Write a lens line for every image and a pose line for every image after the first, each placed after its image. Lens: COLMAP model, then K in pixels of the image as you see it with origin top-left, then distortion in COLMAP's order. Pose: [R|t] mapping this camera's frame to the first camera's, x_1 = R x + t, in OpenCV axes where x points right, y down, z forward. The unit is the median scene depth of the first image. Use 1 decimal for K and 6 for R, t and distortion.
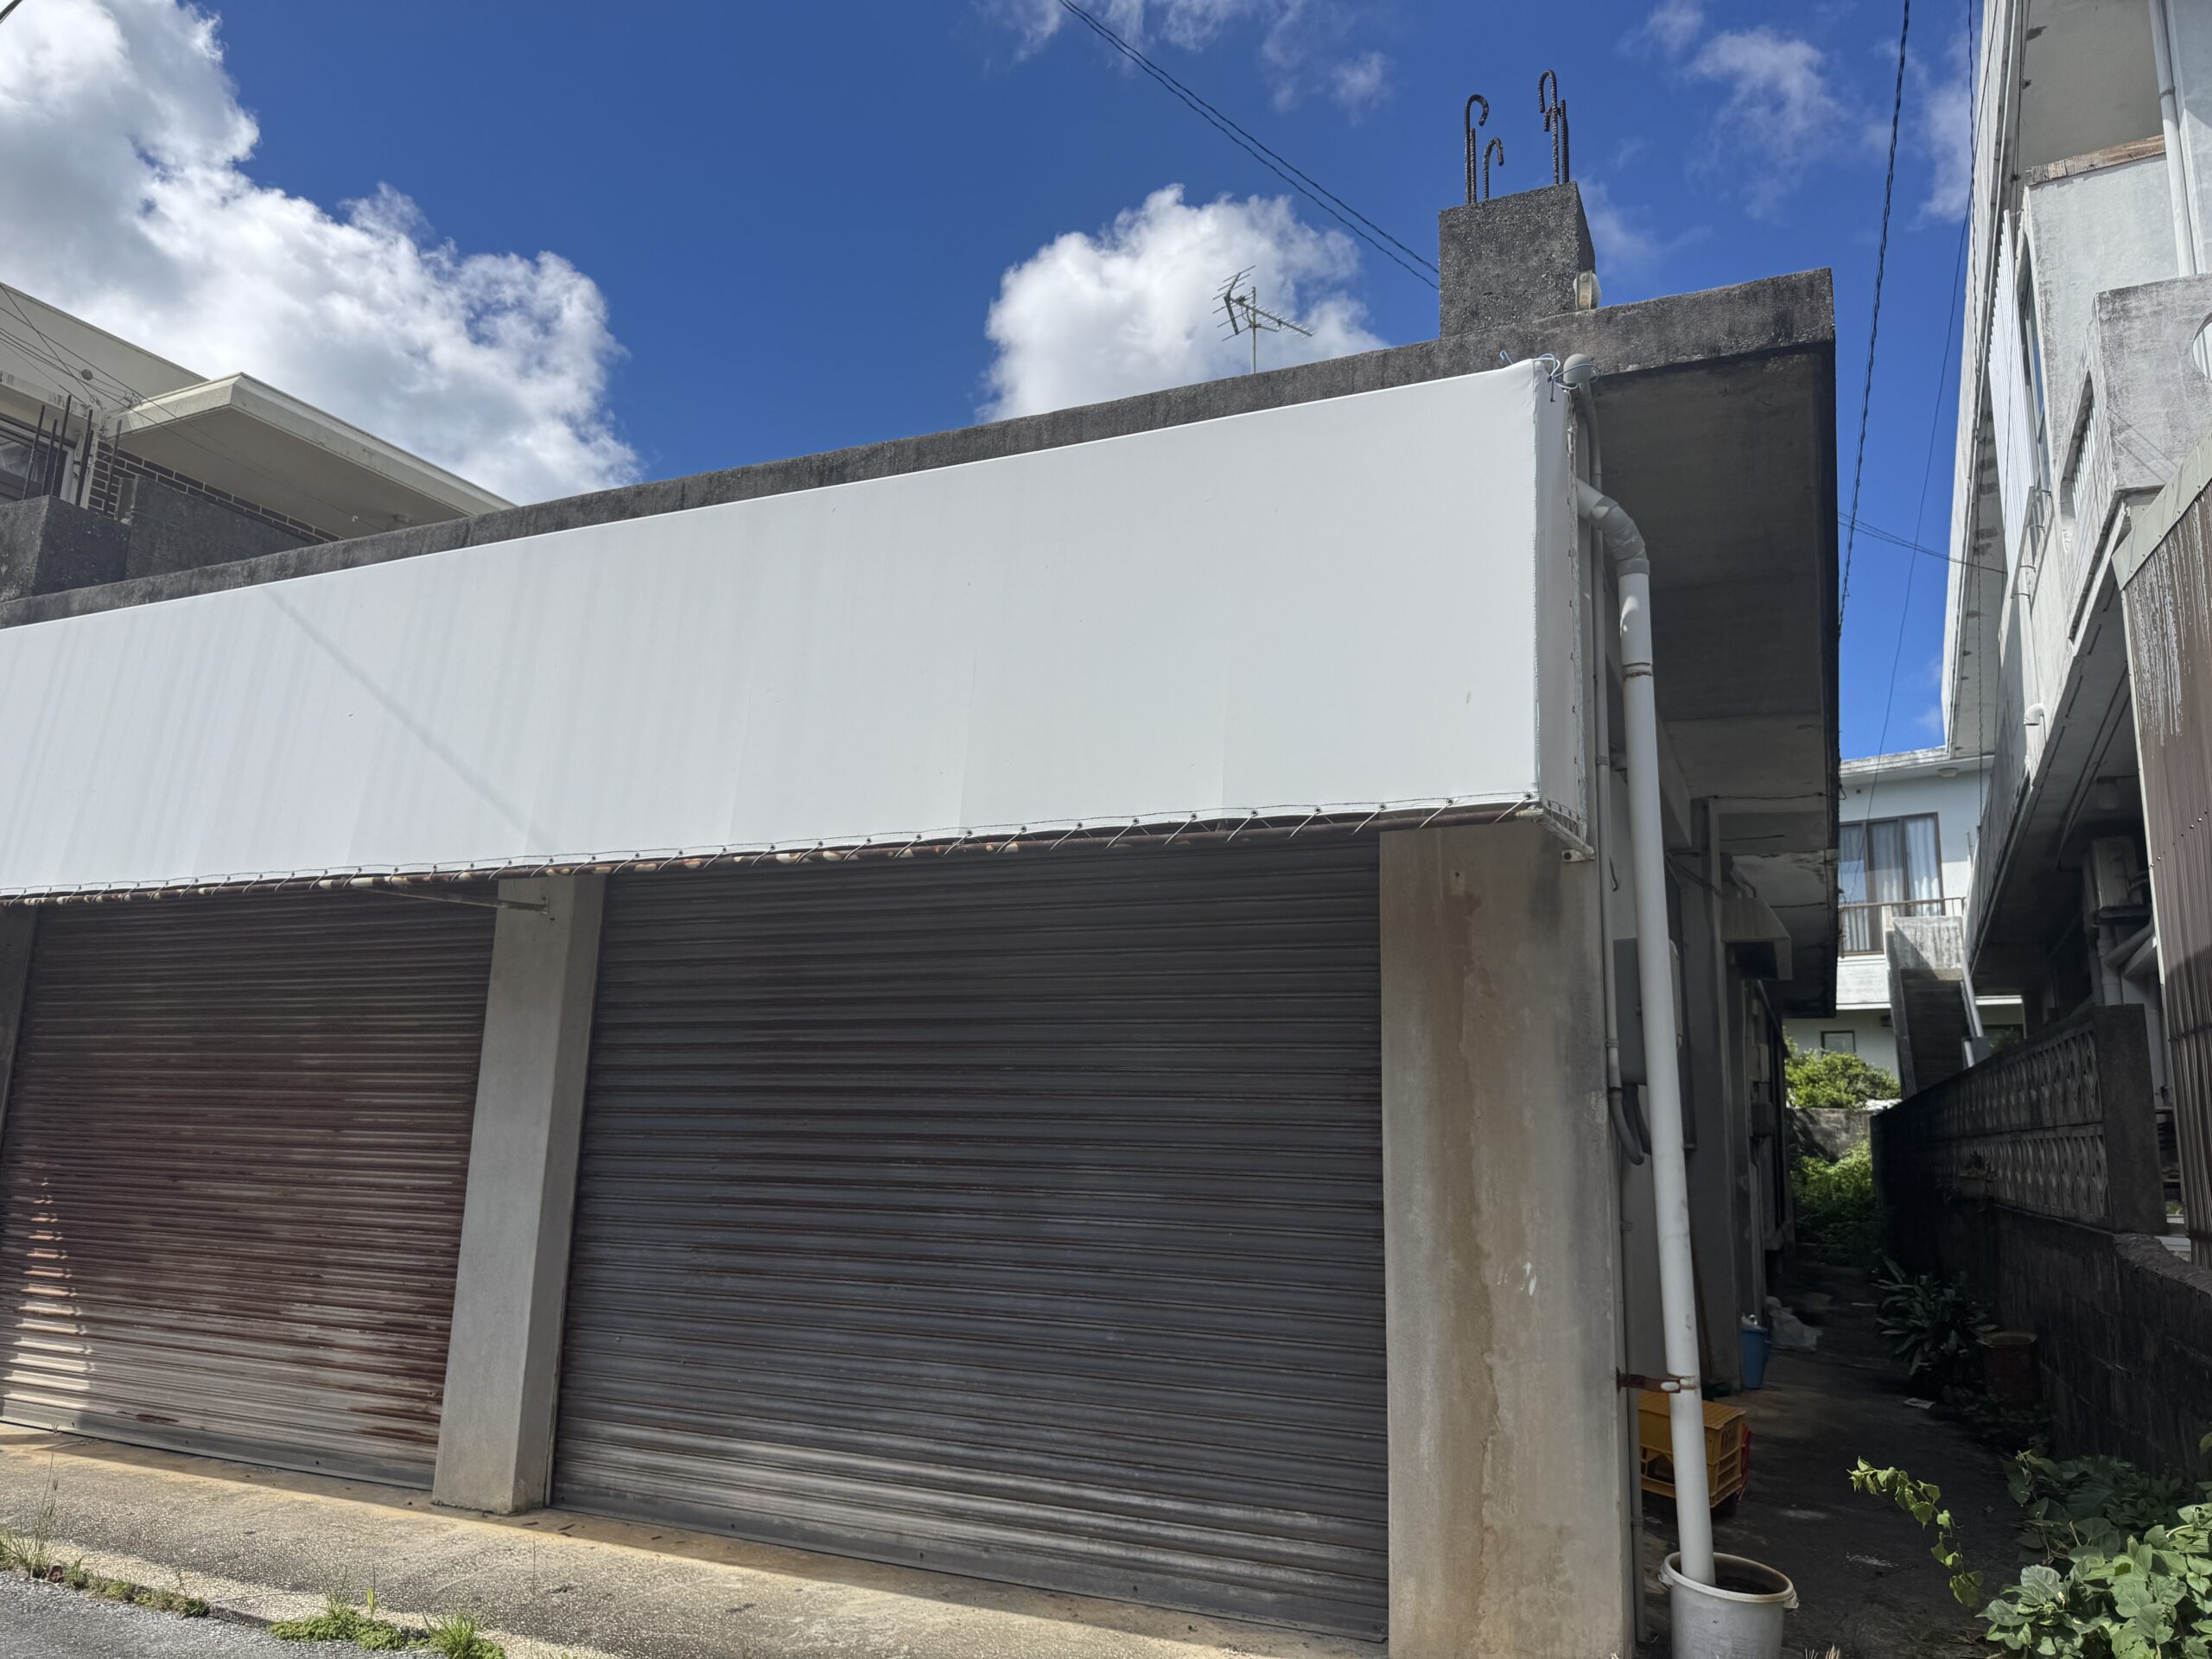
lens RADIAL K [[1569.7, 0, 1102.0], [0, 1569.7, 837.6], [0, 0, 1]] dist [0.033407, 0.020536]
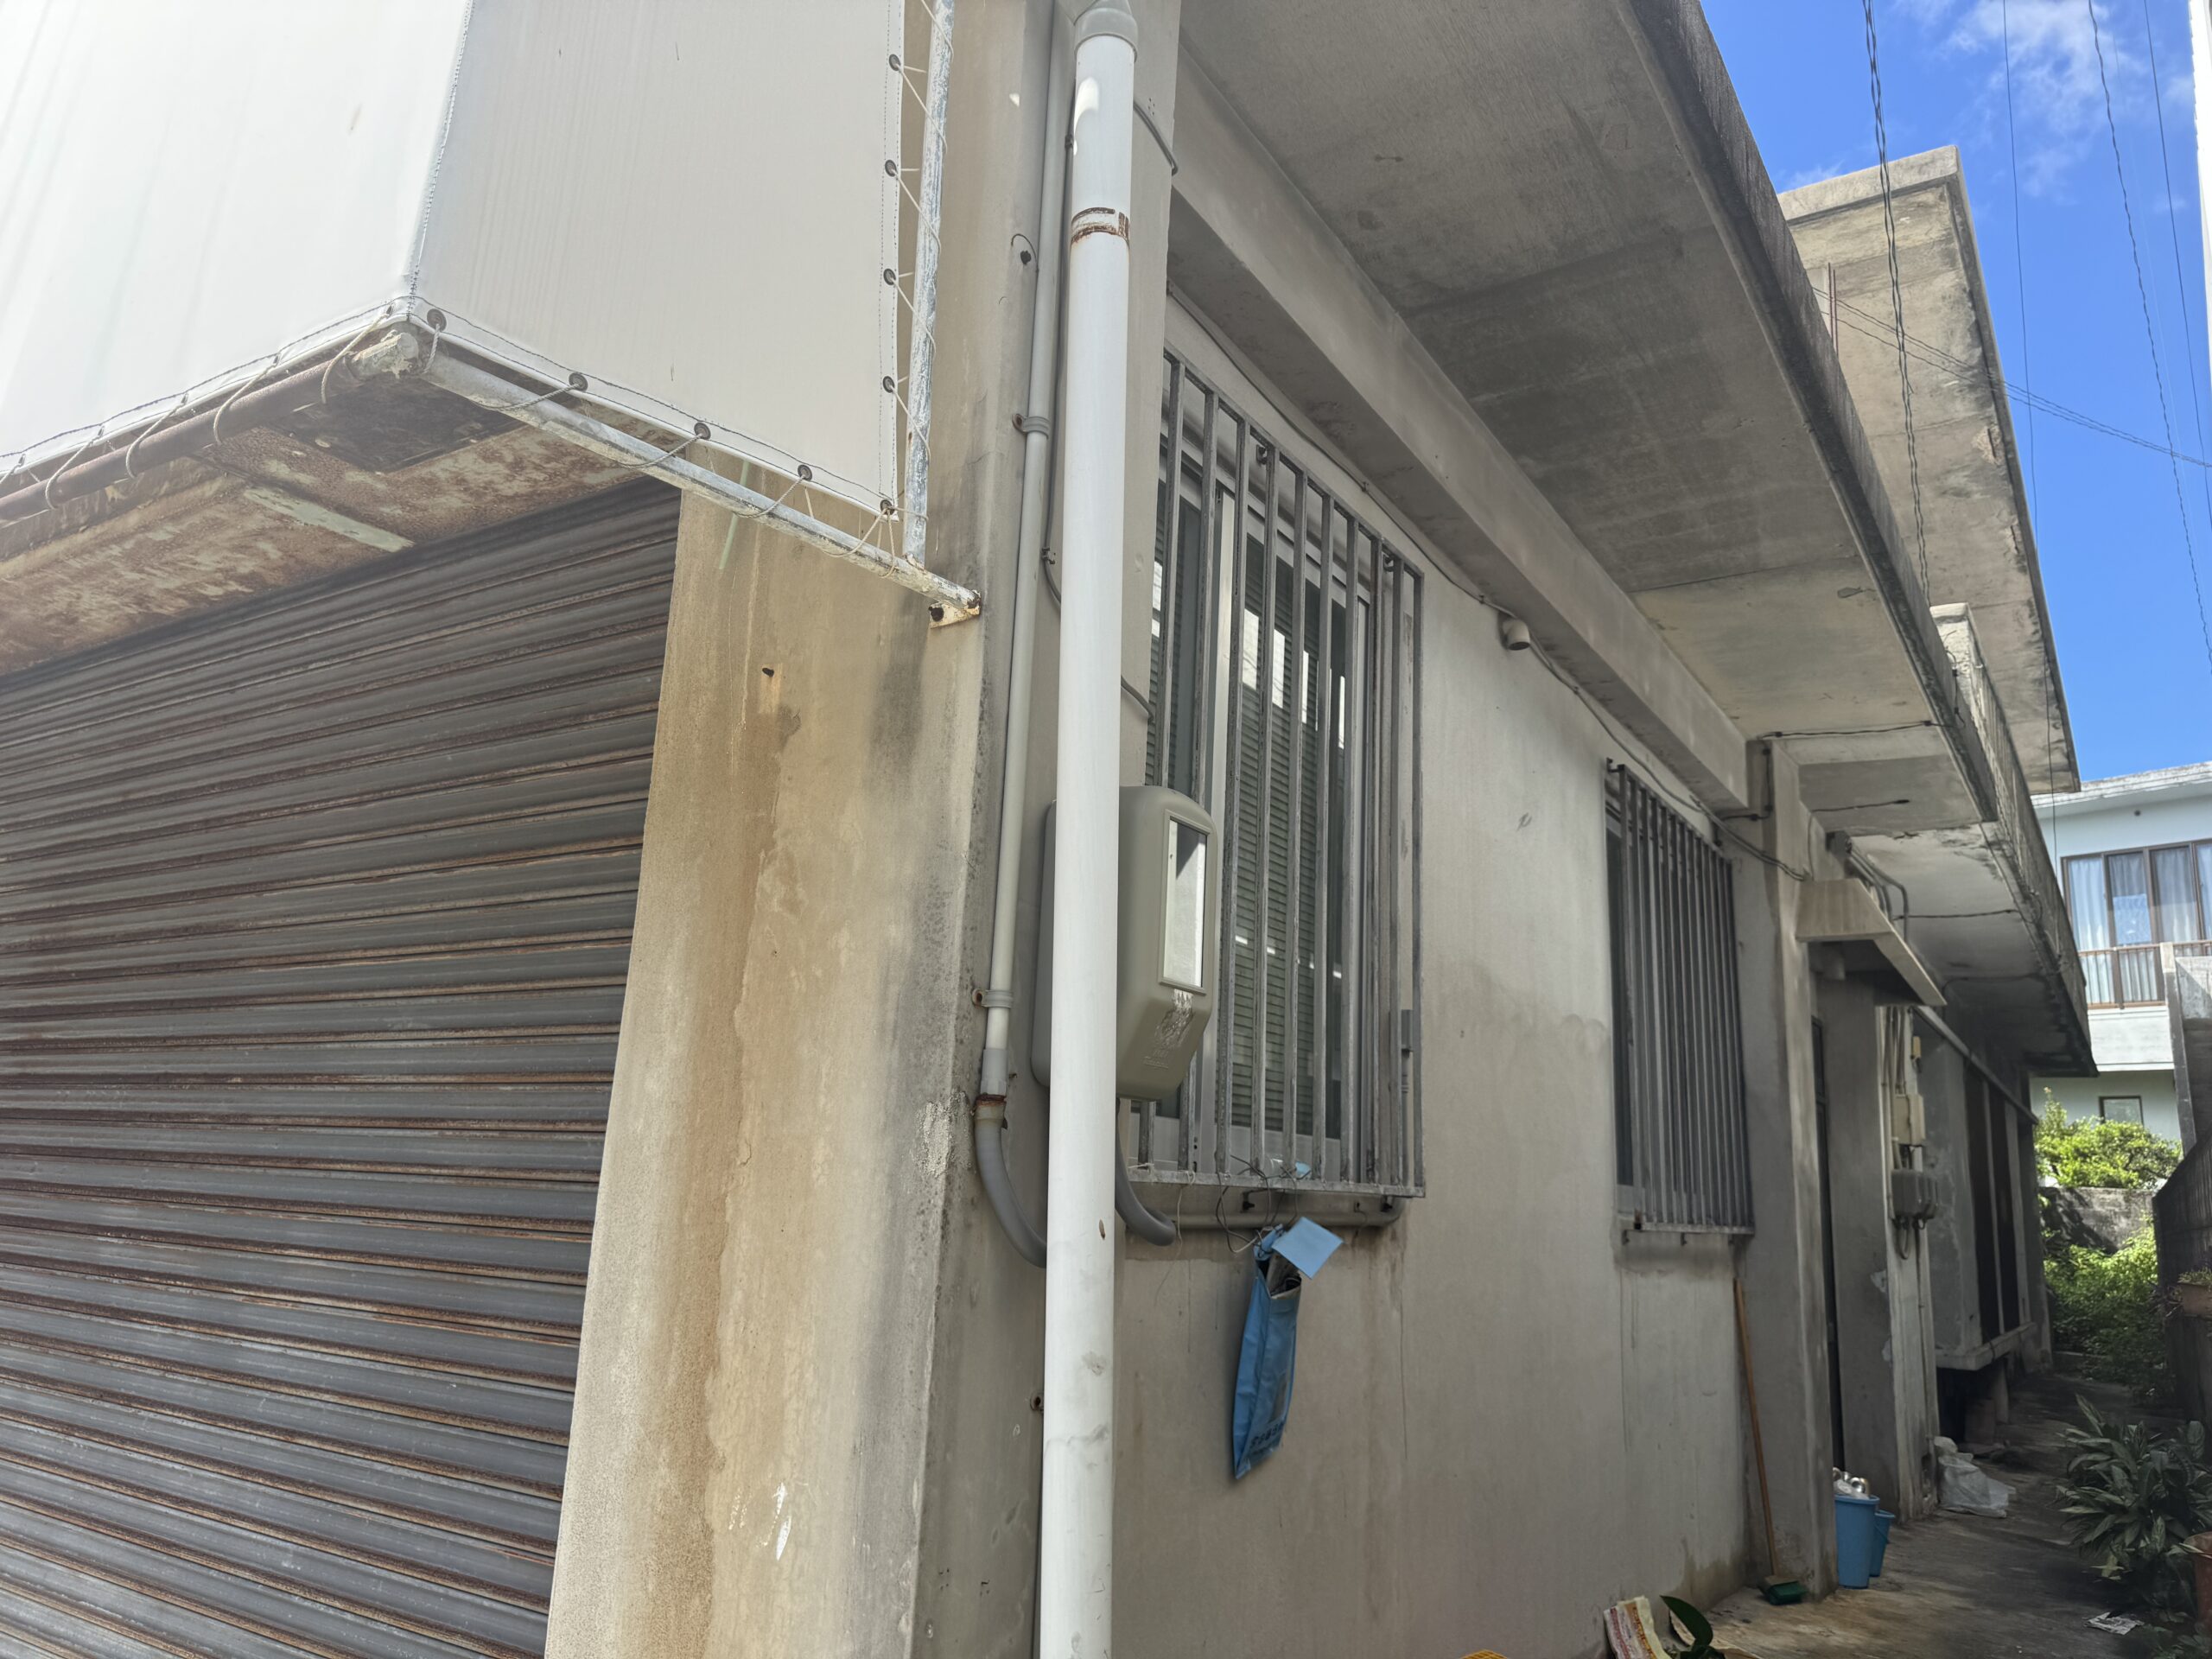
lens RADIAL K [[1569.7, 0, 1113.8], [0, 1569.7, 871.8], [0, 0, 1]] dist [0.033407, 0.020536]
pose [[0.988937, -0.013570, -0.147713, 0.355019], [0.010593, 0.999725, -0.020921, 0.085470], [0.147956, 0.019125, 0.988809, 0.460829]]
